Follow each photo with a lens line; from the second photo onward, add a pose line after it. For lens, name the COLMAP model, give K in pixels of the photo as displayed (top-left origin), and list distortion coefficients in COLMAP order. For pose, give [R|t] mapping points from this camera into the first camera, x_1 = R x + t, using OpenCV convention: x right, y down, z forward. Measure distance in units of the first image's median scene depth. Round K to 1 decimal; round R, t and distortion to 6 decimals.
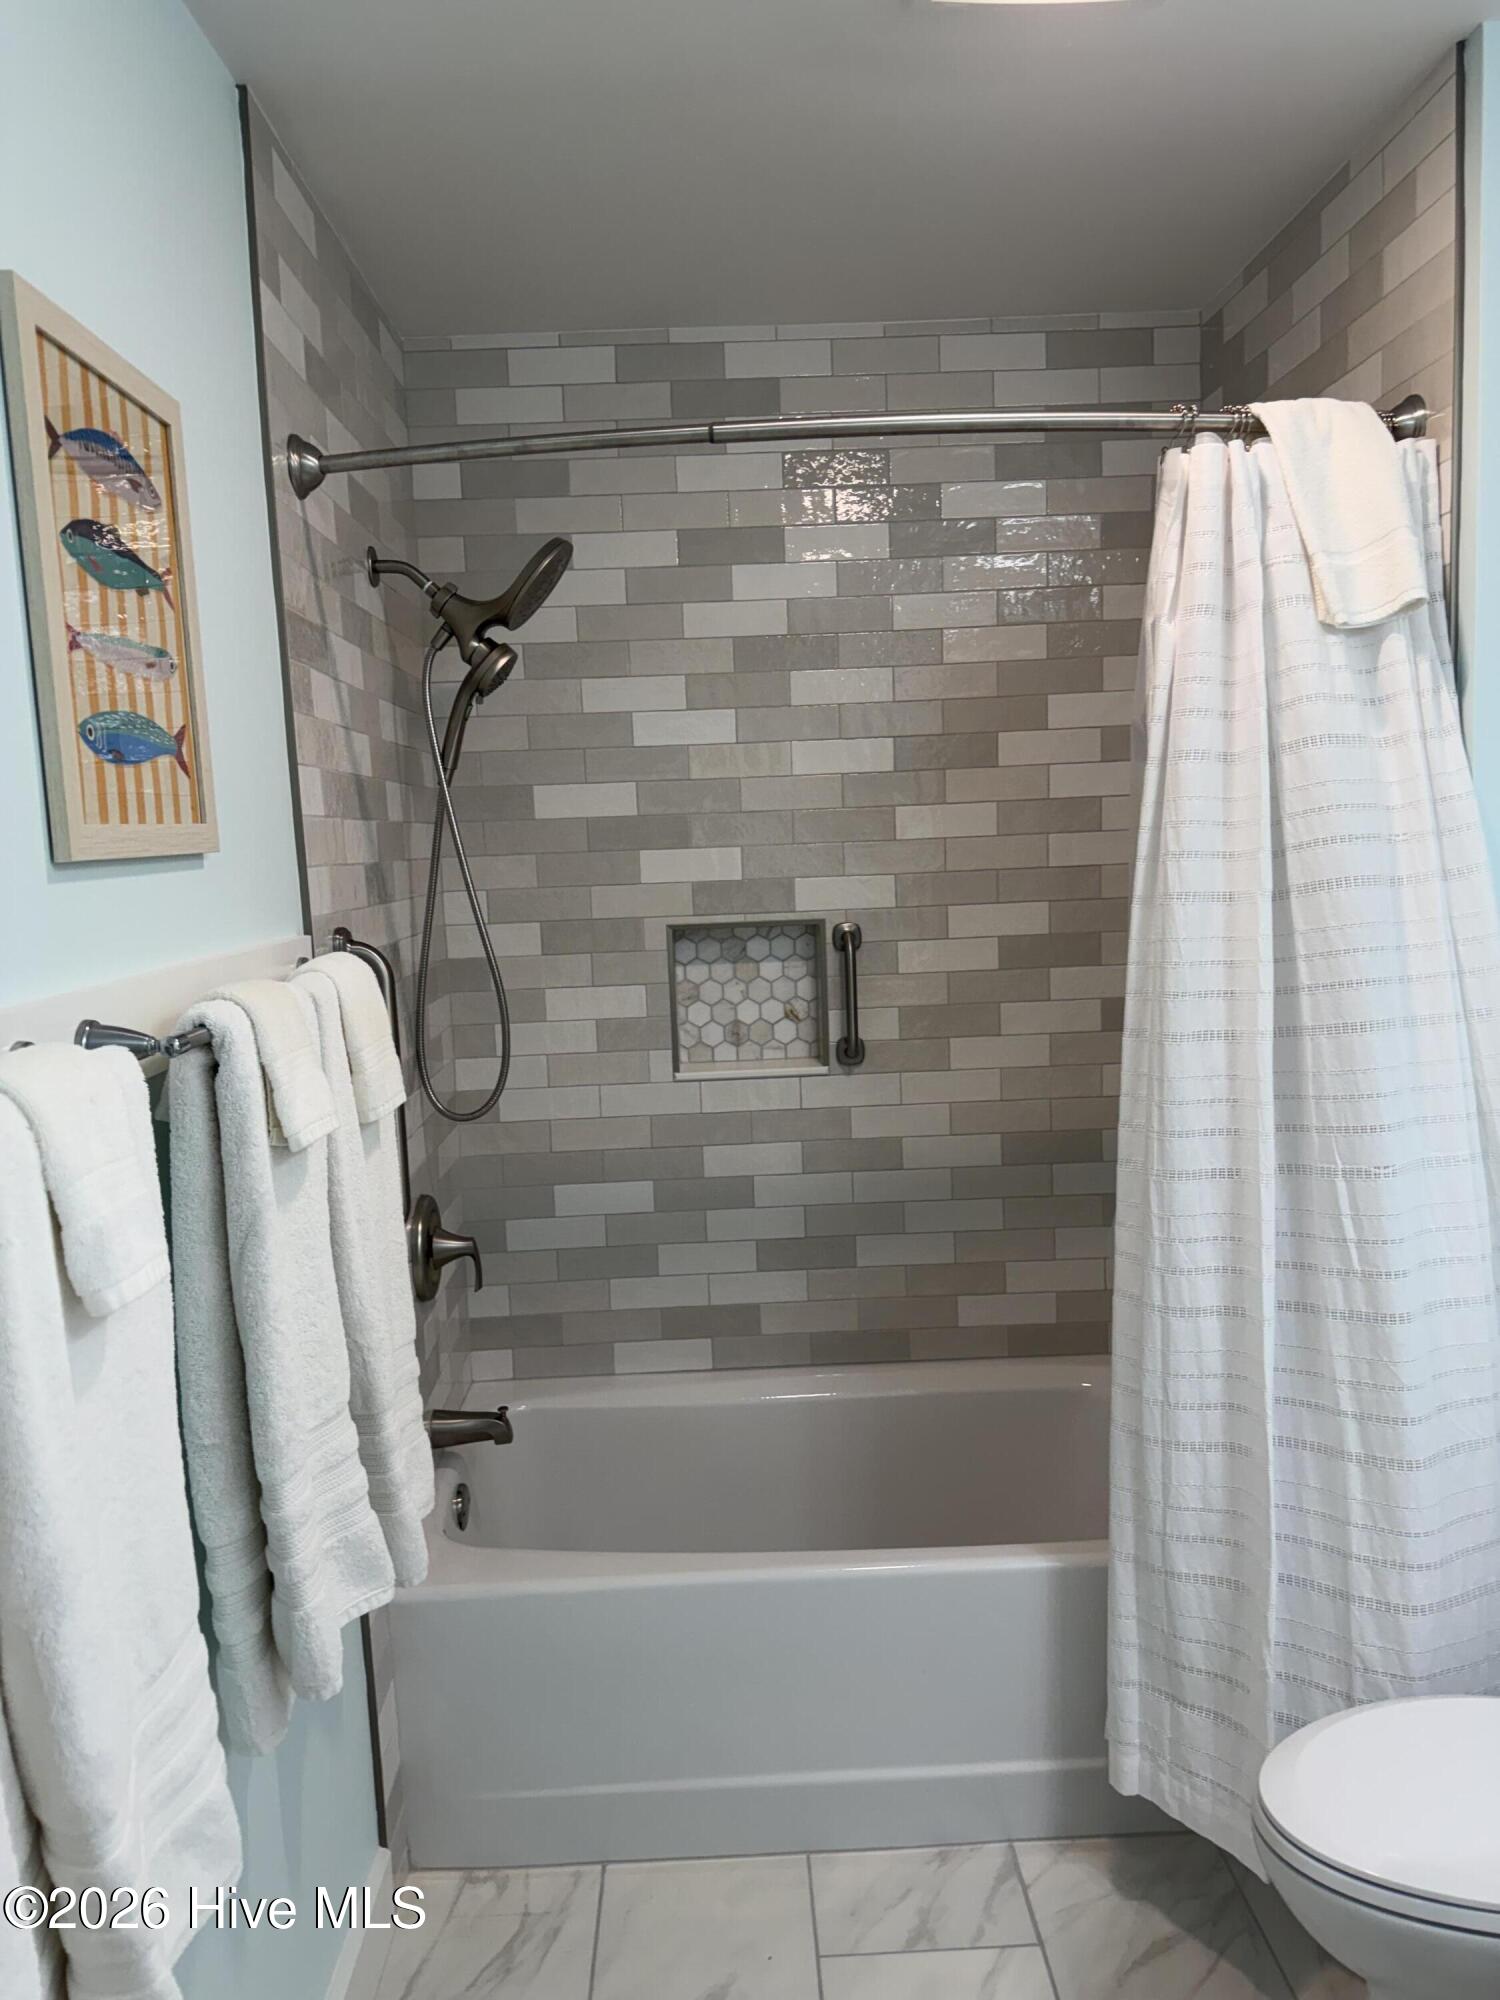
lens RADIAL K [[1411.7, 0, 750.0], [0, 1411.7, 1000.0], [0, 0, 1]] dist [0.049353, -0.038733]
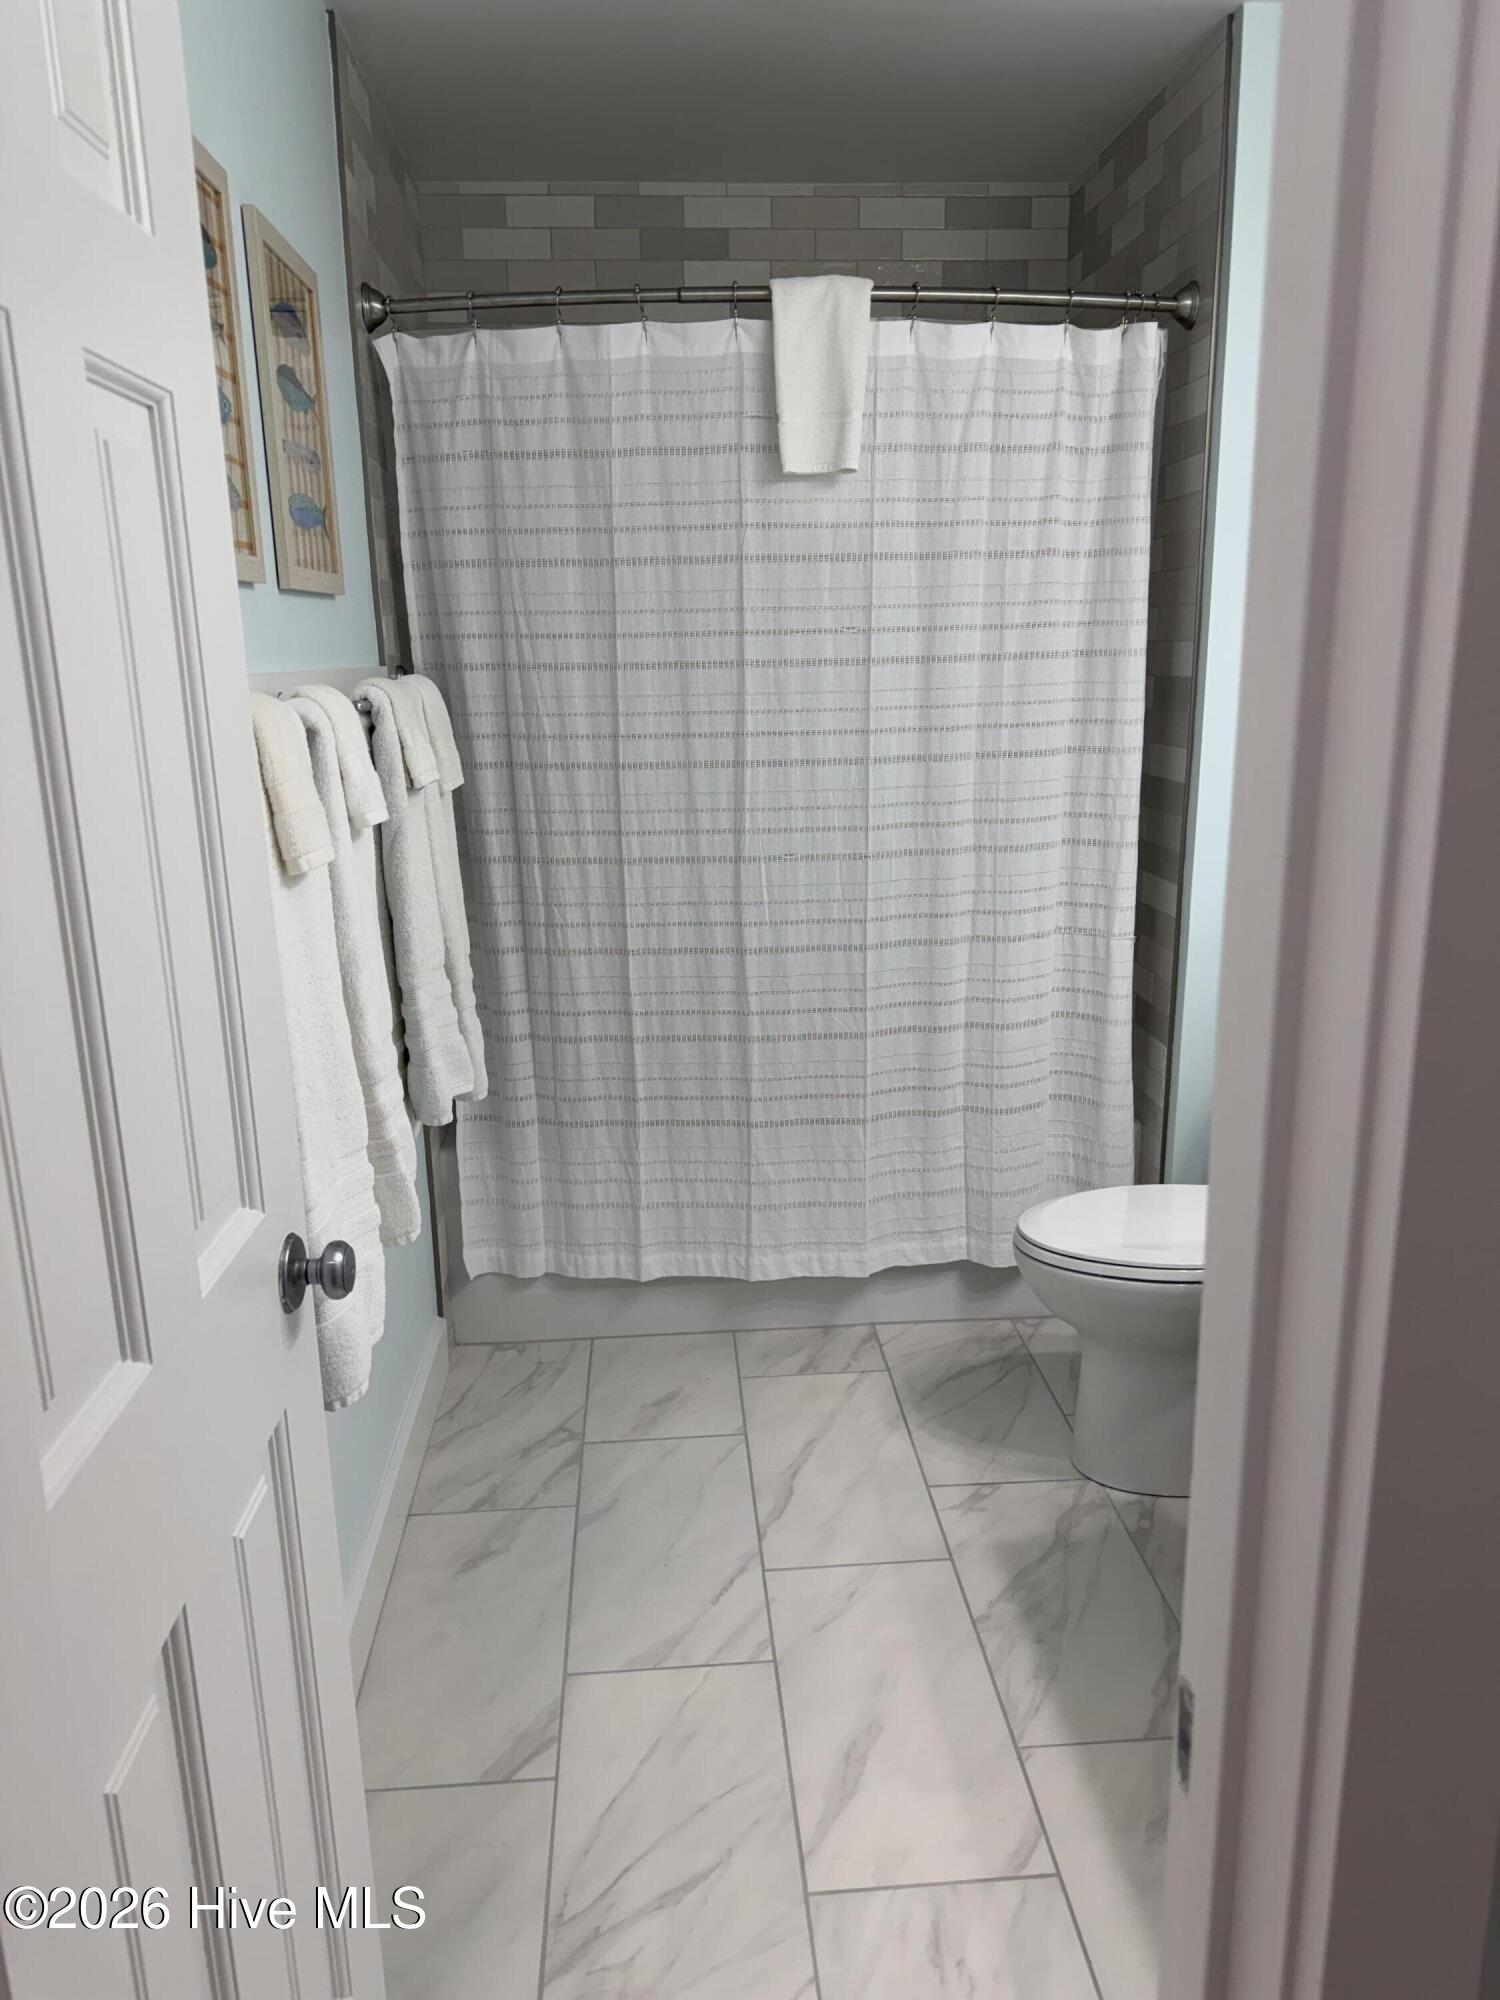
lens RADIAL K [[1411.7, 0, 750.0], [0, 1411.7, 1000.0], [0, 0, 1]] dist [0.049353, -0.038733]
pose [[0.998860, 0.011166, 0.046416, -0.013971], [-0.016864, 0.992109, 0.124239, 0.090065], [-0.044662, -0.124881, 0.991166, -0.395927]]
